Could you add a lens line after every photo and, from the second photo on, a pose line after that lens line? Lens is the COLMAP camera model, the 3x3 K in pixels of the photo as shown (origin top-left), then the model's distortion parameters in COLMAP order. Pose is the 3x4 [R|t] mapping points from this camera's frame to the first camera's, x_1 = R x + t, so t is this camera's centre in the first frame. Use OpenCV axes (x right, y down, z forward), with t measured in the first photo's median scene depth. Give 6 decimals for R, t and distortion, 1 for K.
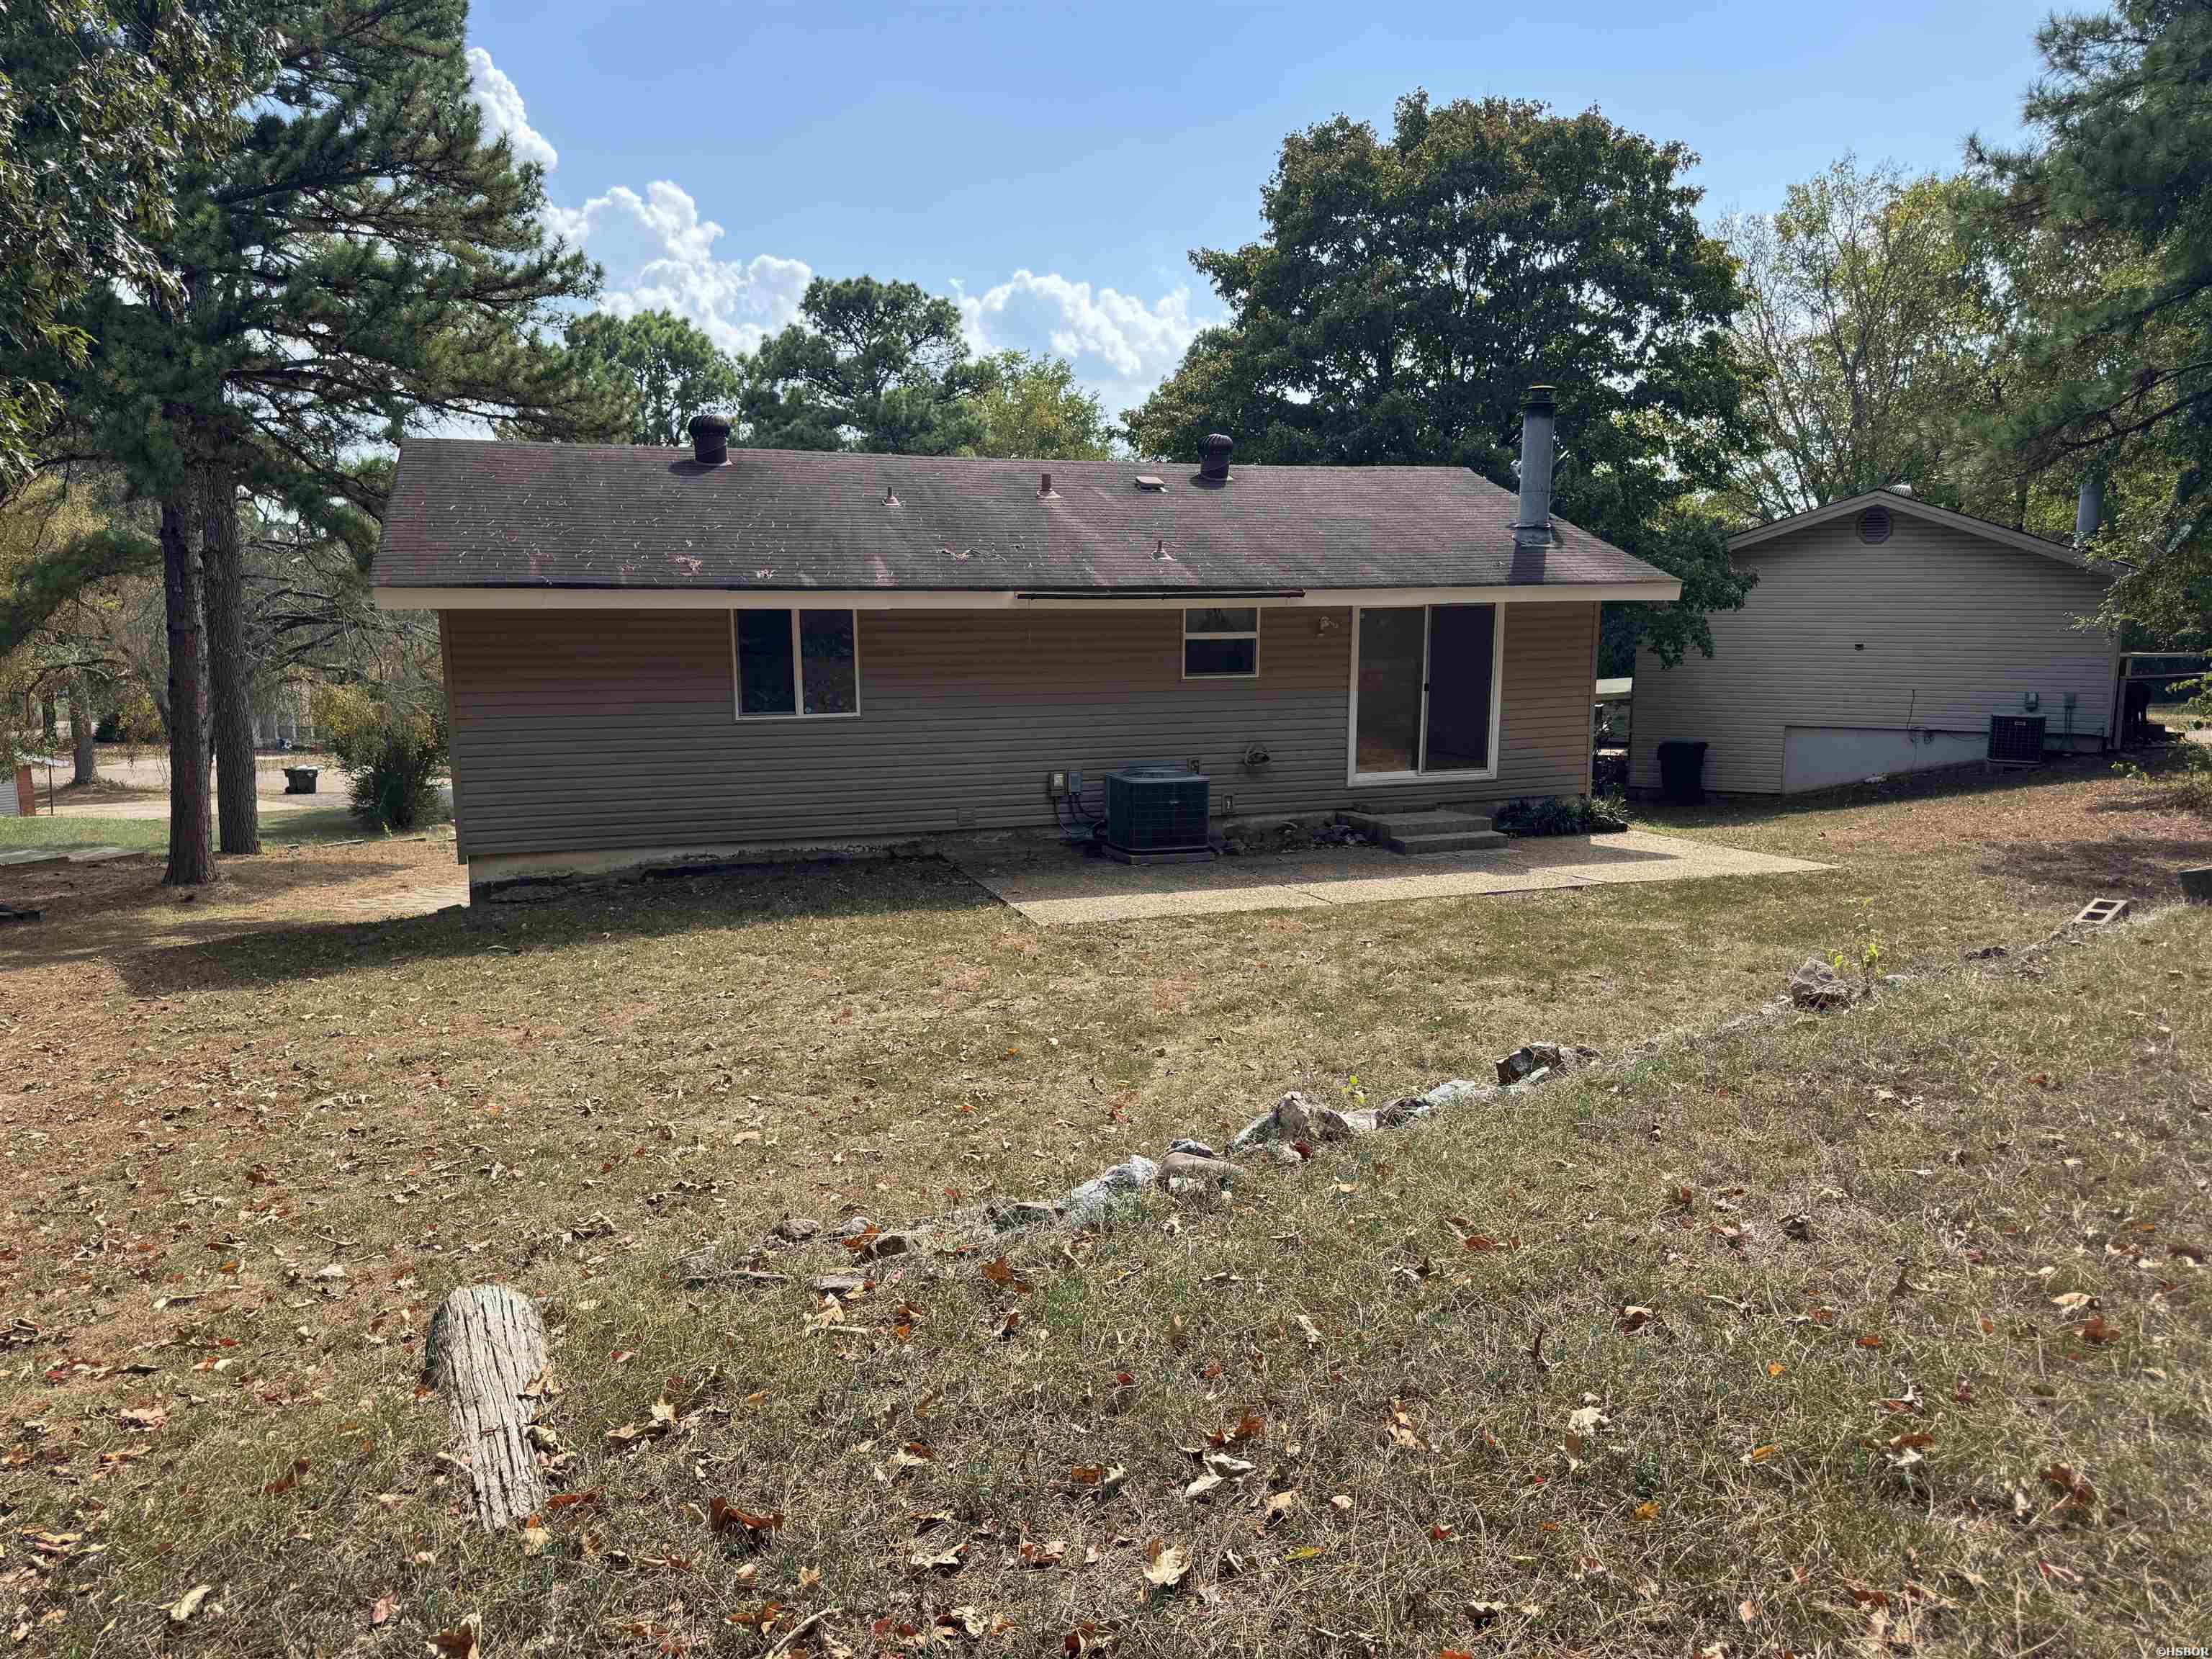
lens RADIAL K [[1563.5, 0, 1141.1], [0, 1563.5, 836.7], [0, 0, 1]] dist [0.055617, -0.063431]
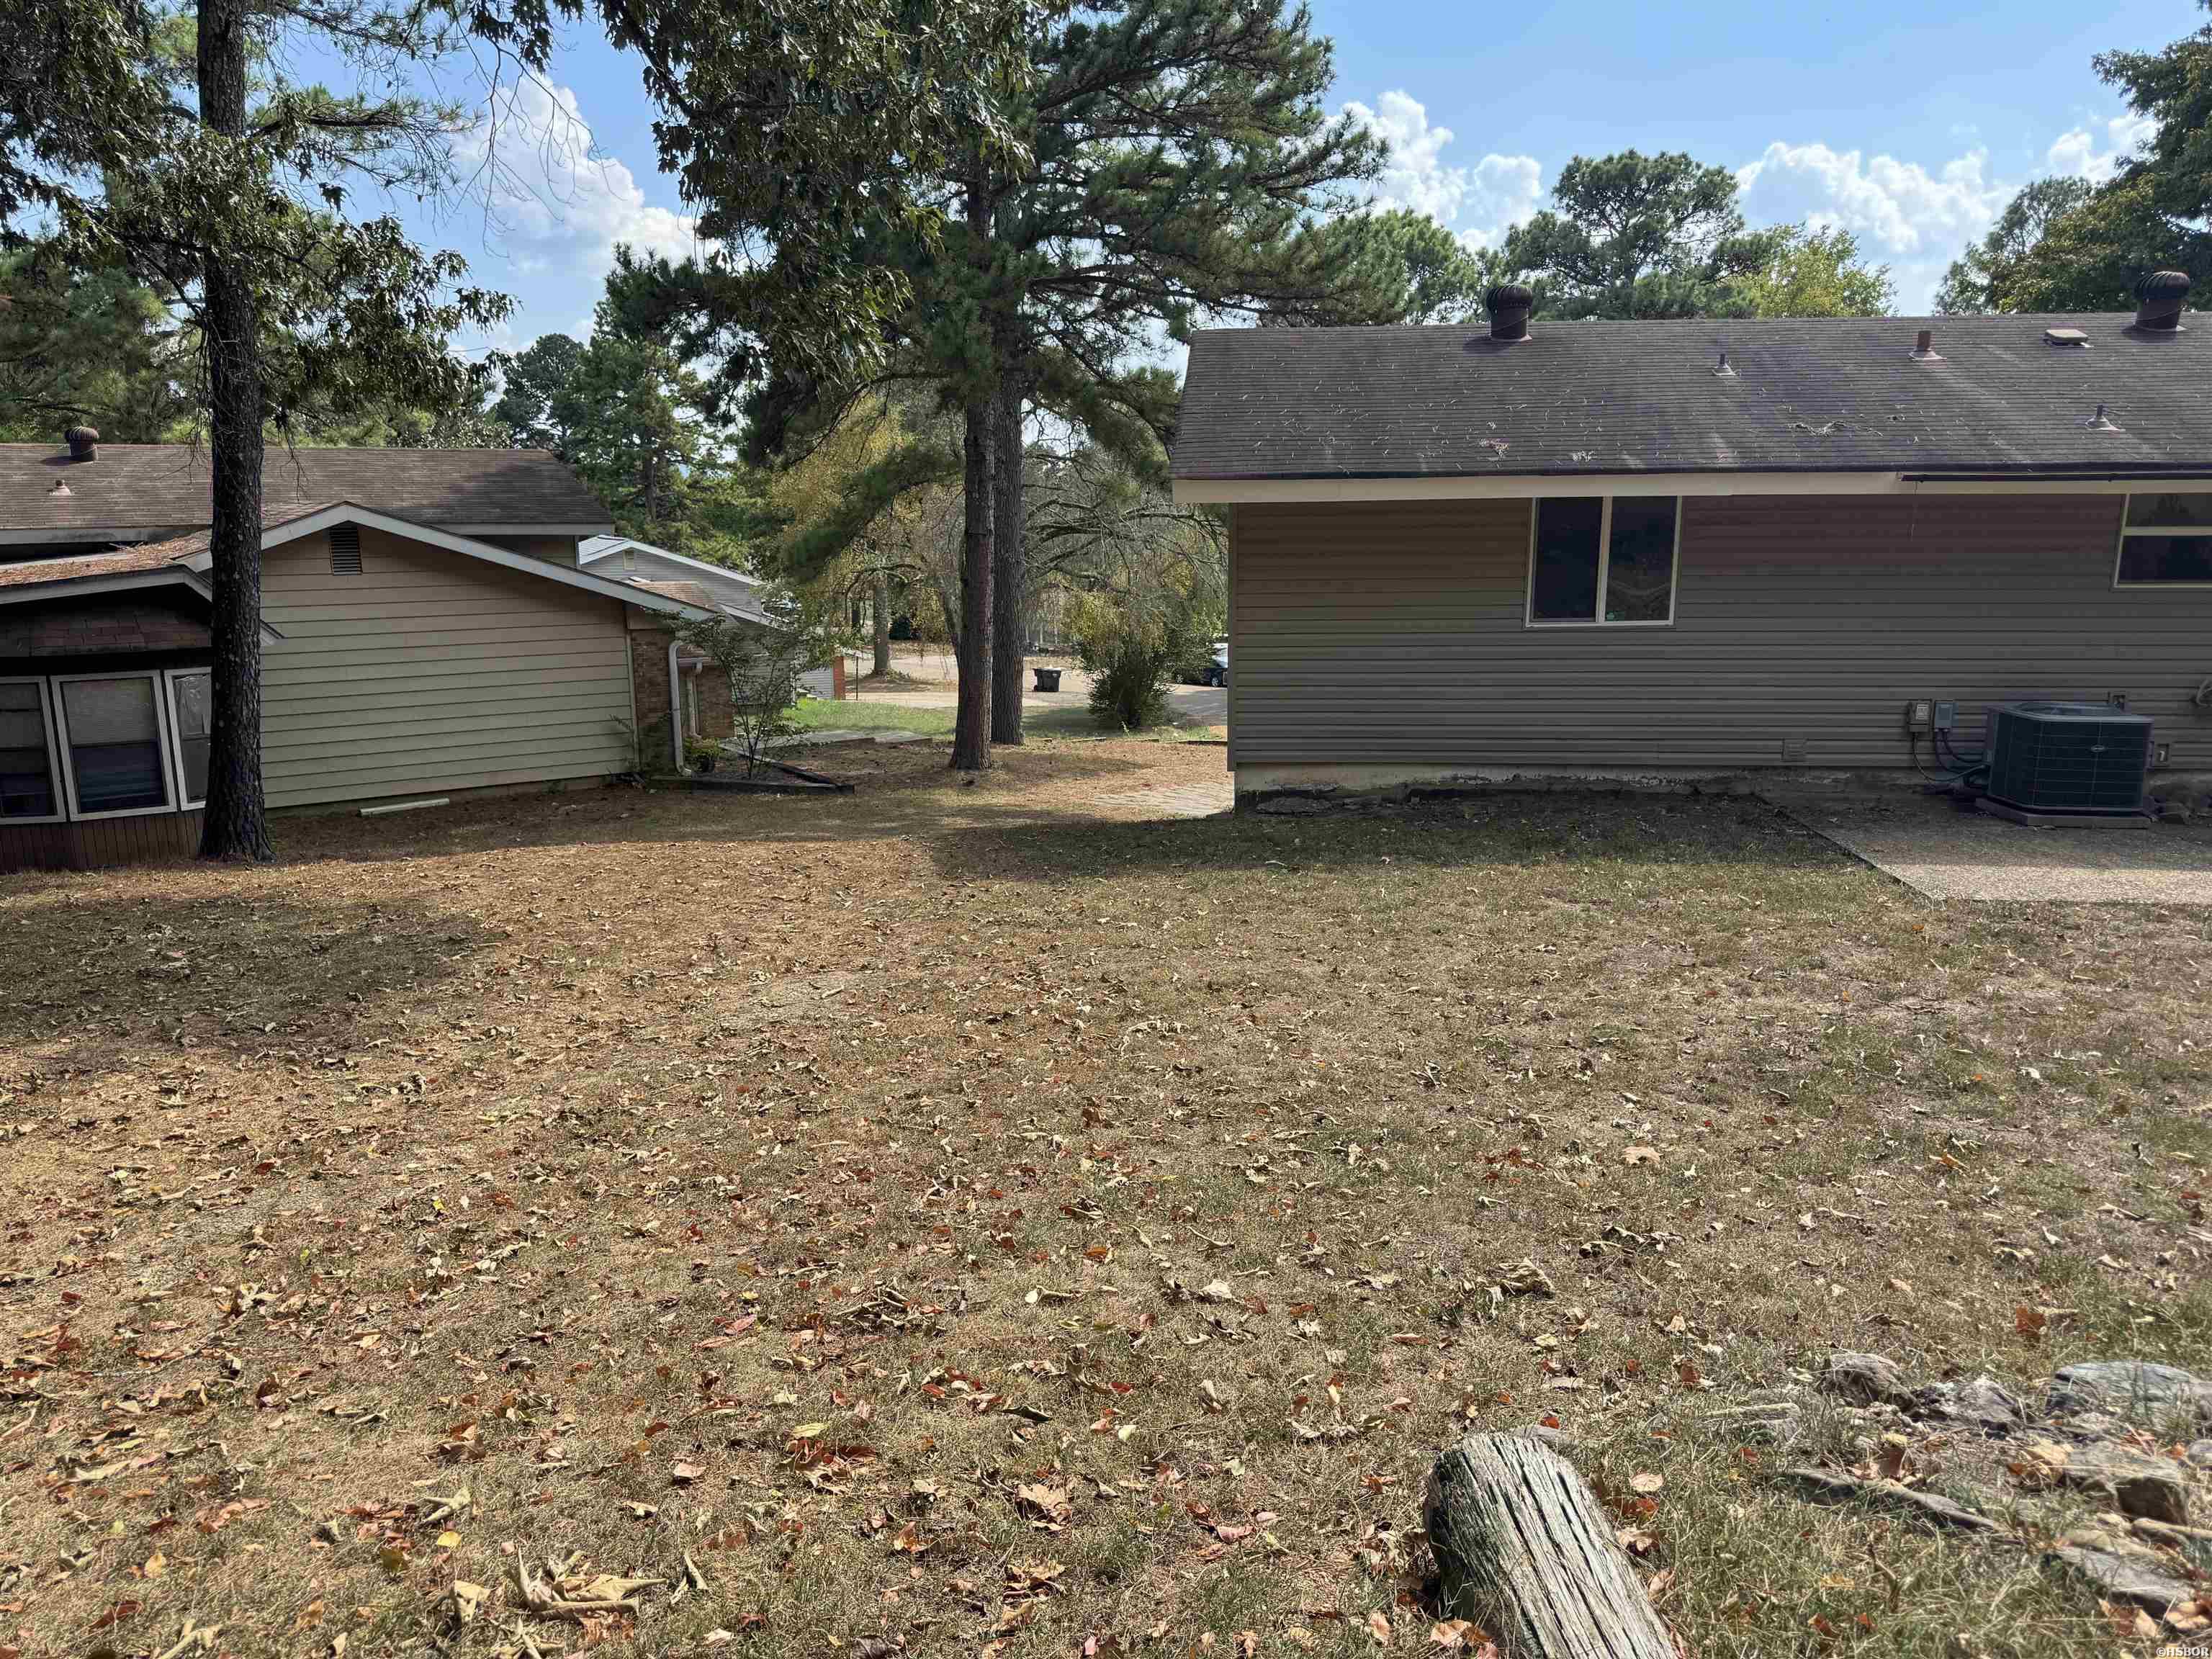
lens RADIAL K [[1564.9, 0, 1100.2], [0, 1564.9, 819.6], [0, 0, 1]] dist [0.067125, -0.075666]
pose [[0.901710, 0.080836, -0.424717, -0.089006], [-0.064161, 0.996507, 0.053447, 0.001710], [0.427554, -0.020944, 0.903747, 0.097217]]
